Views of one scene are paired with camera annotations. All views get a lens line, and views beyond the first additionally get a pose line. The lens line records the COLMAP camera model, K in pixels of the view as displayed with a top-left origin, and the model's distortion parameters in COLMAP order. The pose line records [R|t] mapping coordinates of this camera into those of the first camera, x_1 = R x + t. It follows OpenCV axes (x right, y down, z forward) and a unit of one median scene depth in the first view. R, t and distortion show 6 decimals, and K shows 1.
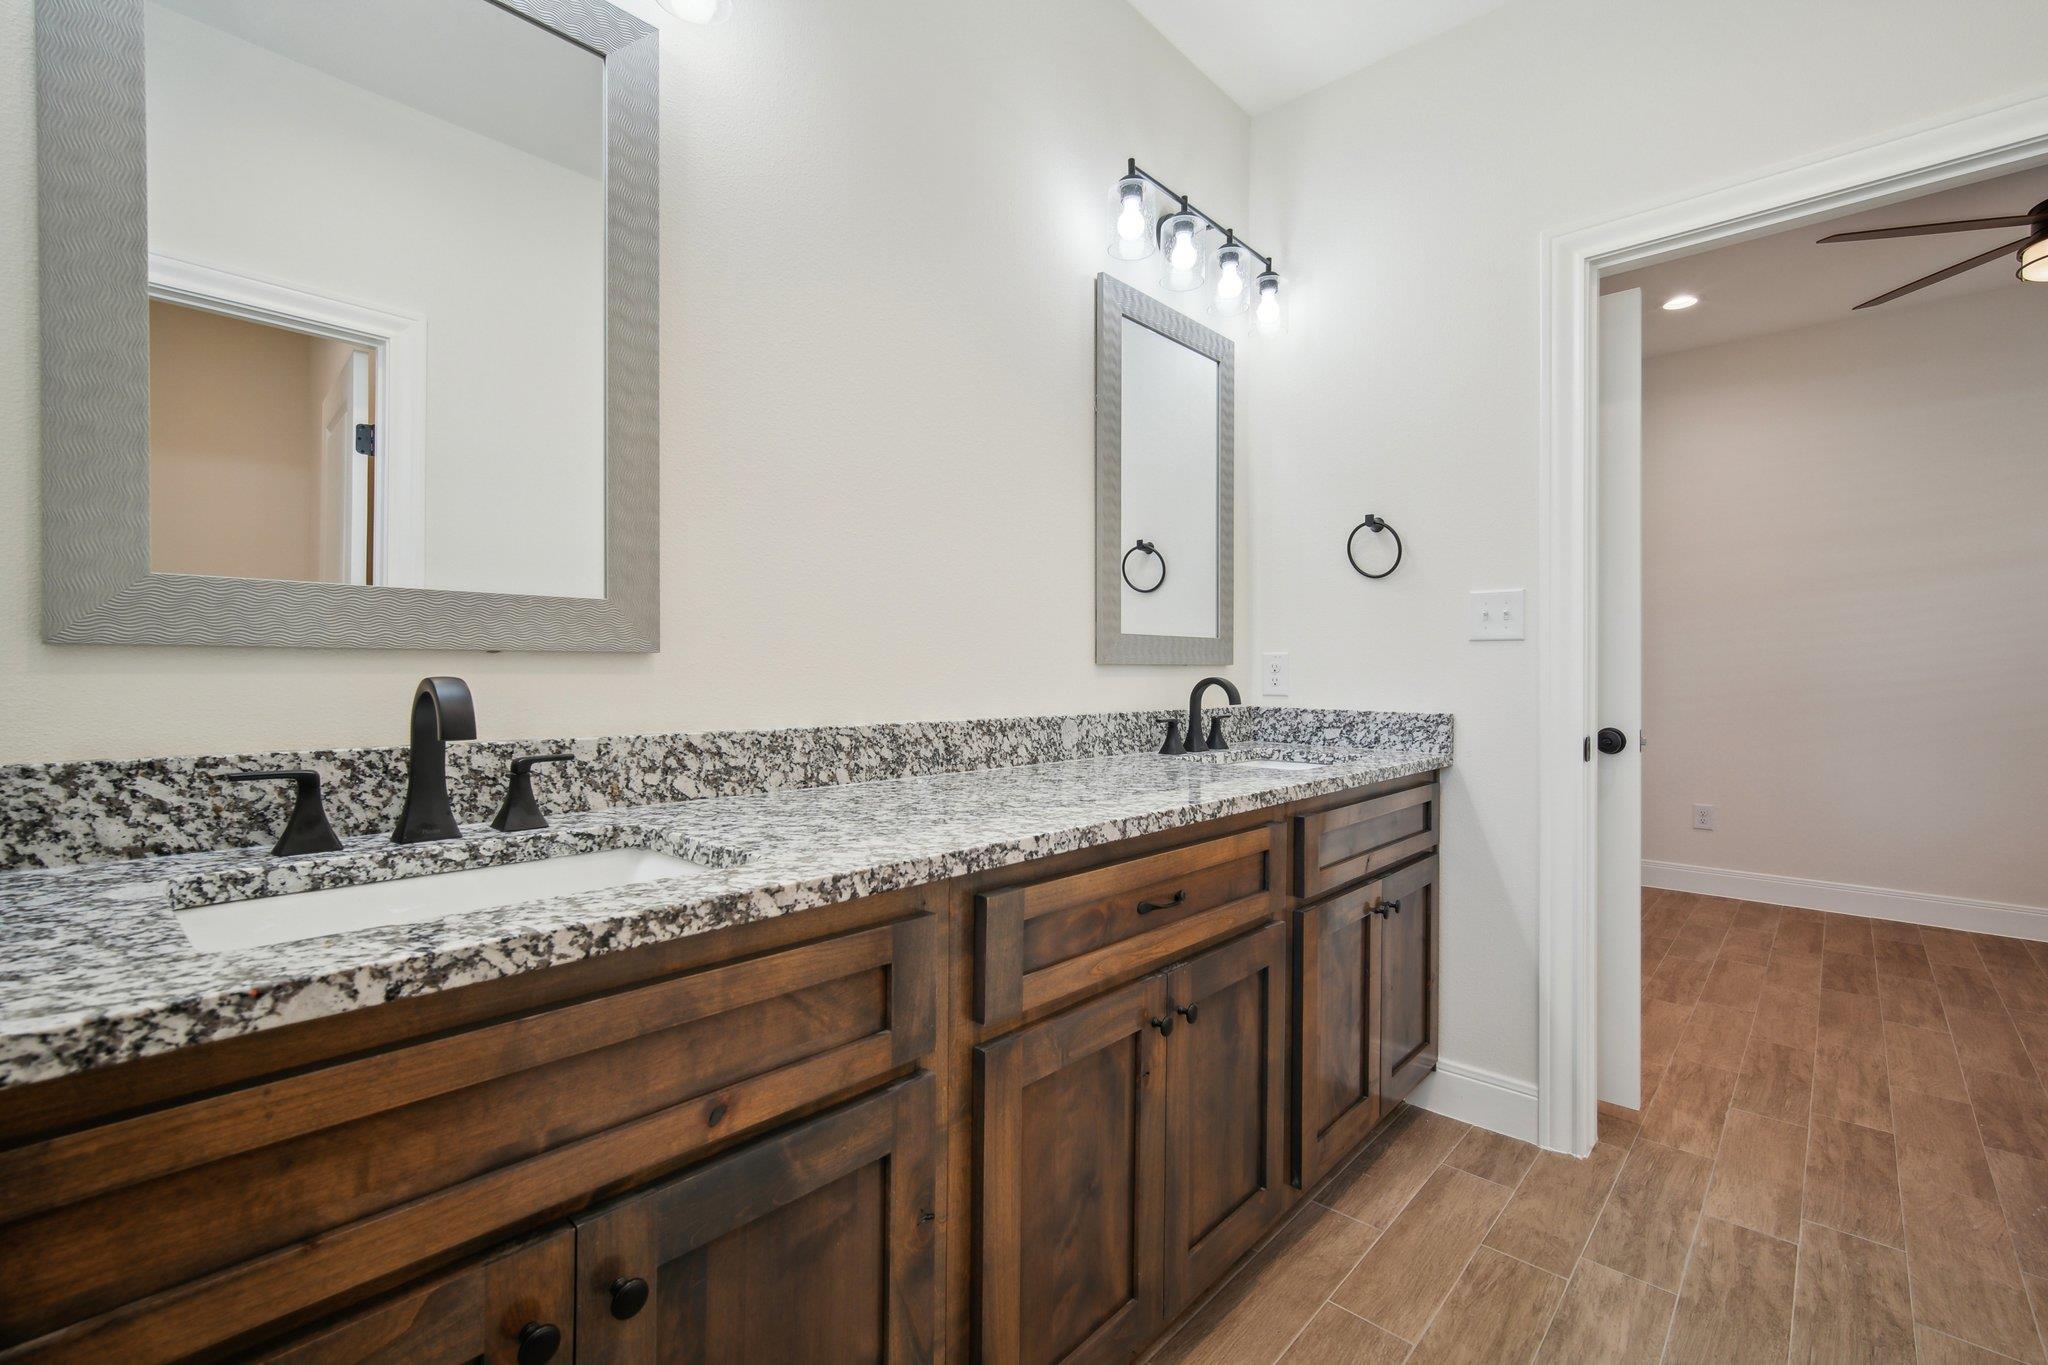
lens RADIAL K [[900.0, 0, 1020.9], [0, 900.0, 679.5], [0, 0, 1]] dist [-0.000764, -0.000092]
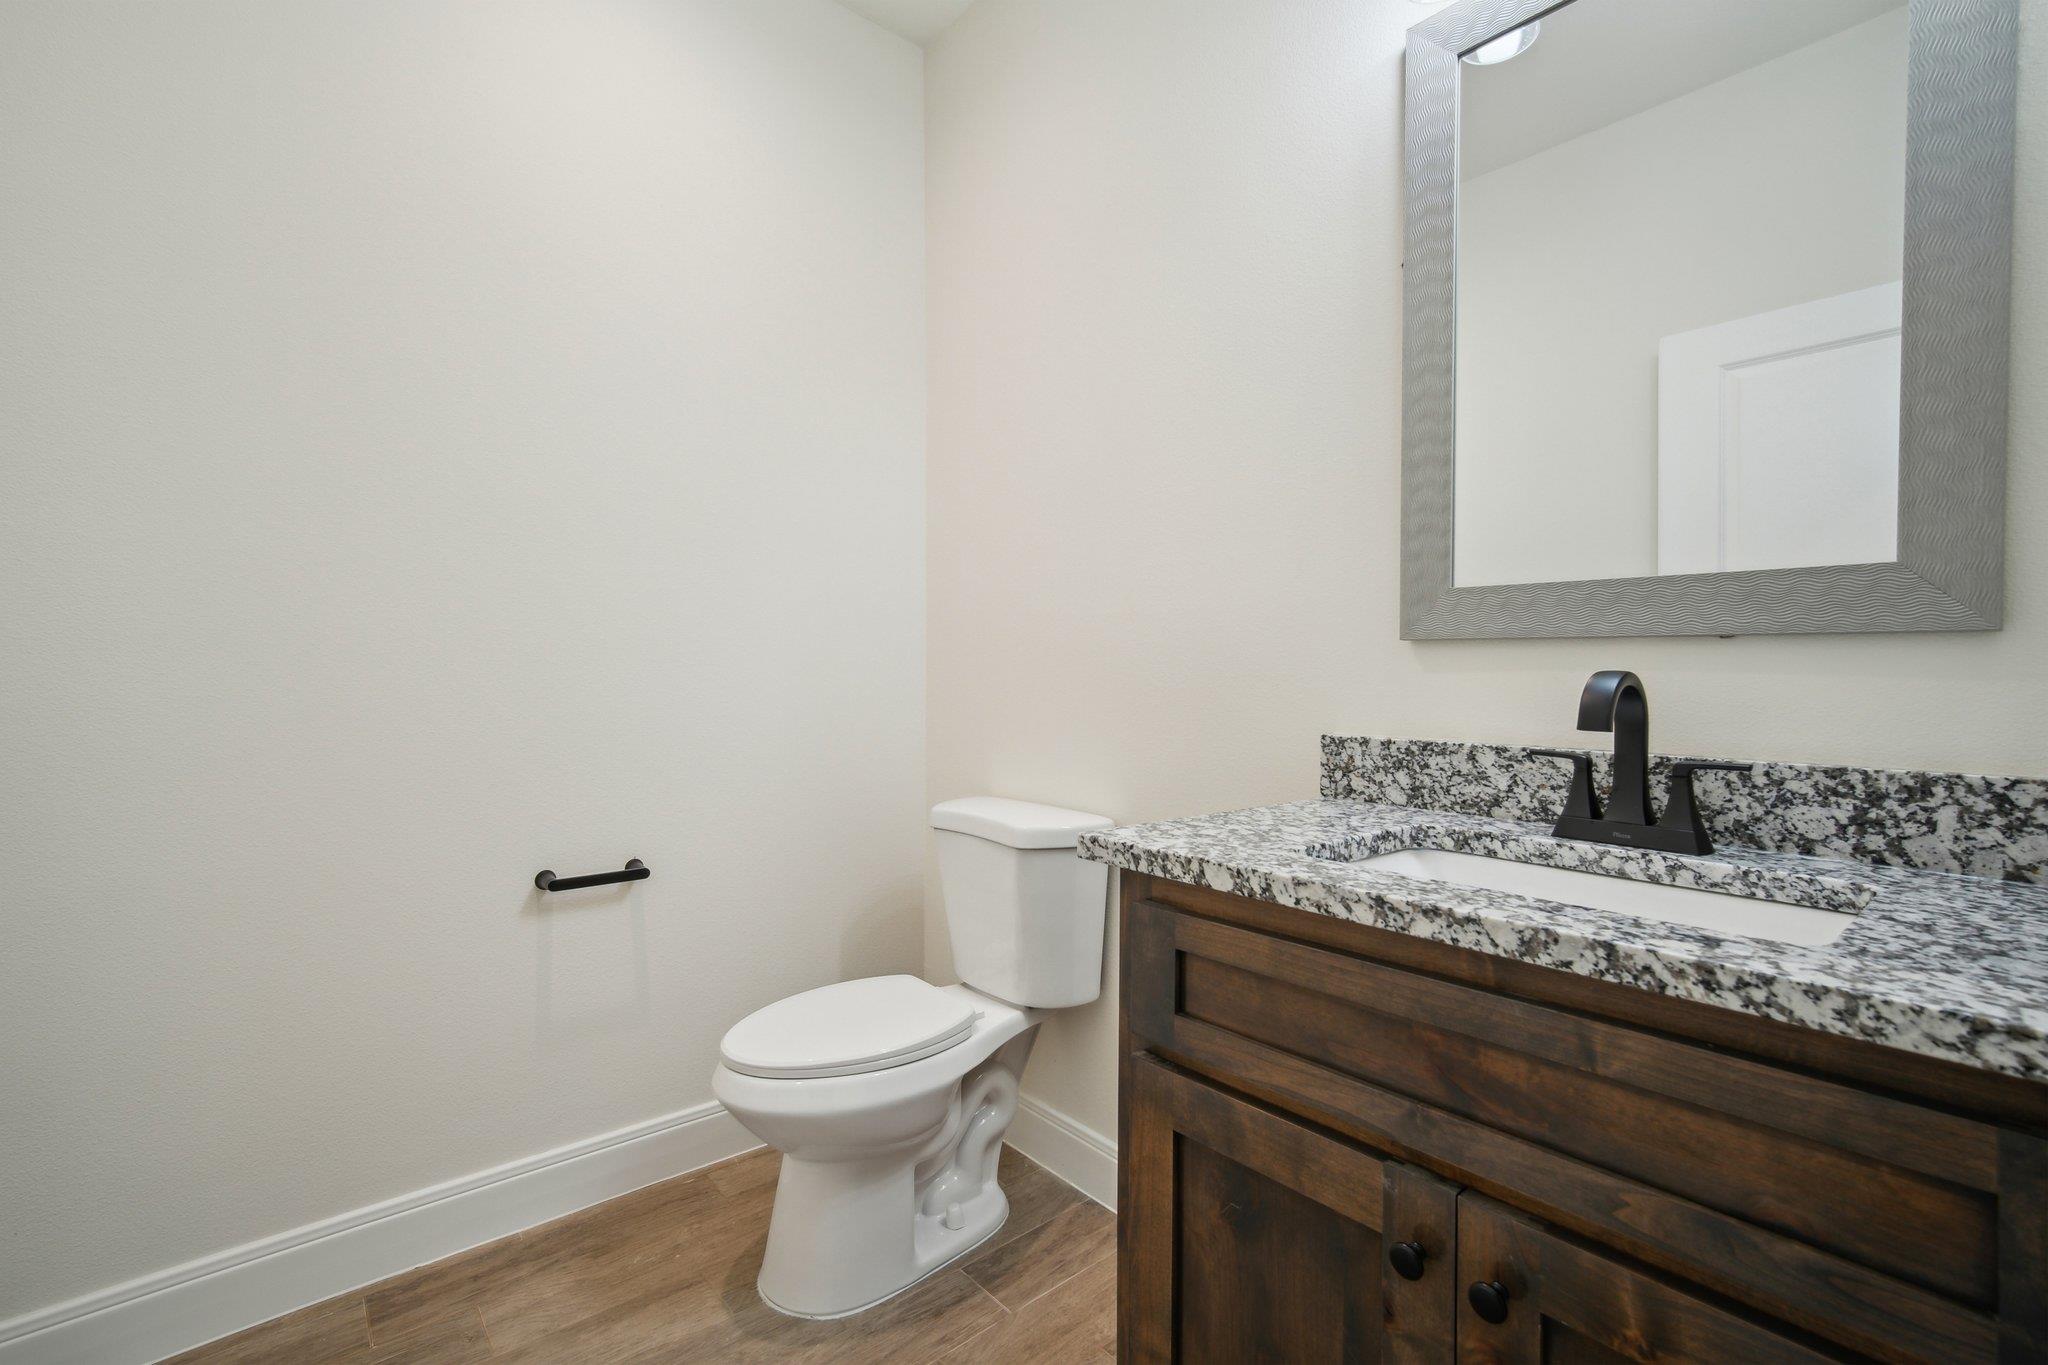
lens RADIAL K [[900.0, 0, 1020.9], [0, 900.0, 679.5], [0, 0, 1]] dist [-0.000764, -0.000092]
pose [[-0.093497, 0.018956, -0.995439, 0.425572], [-0.011464, 0.999732, 0.020114, 0.000241], [0.995554, 0.013292, -0.093255, 0.468285]]
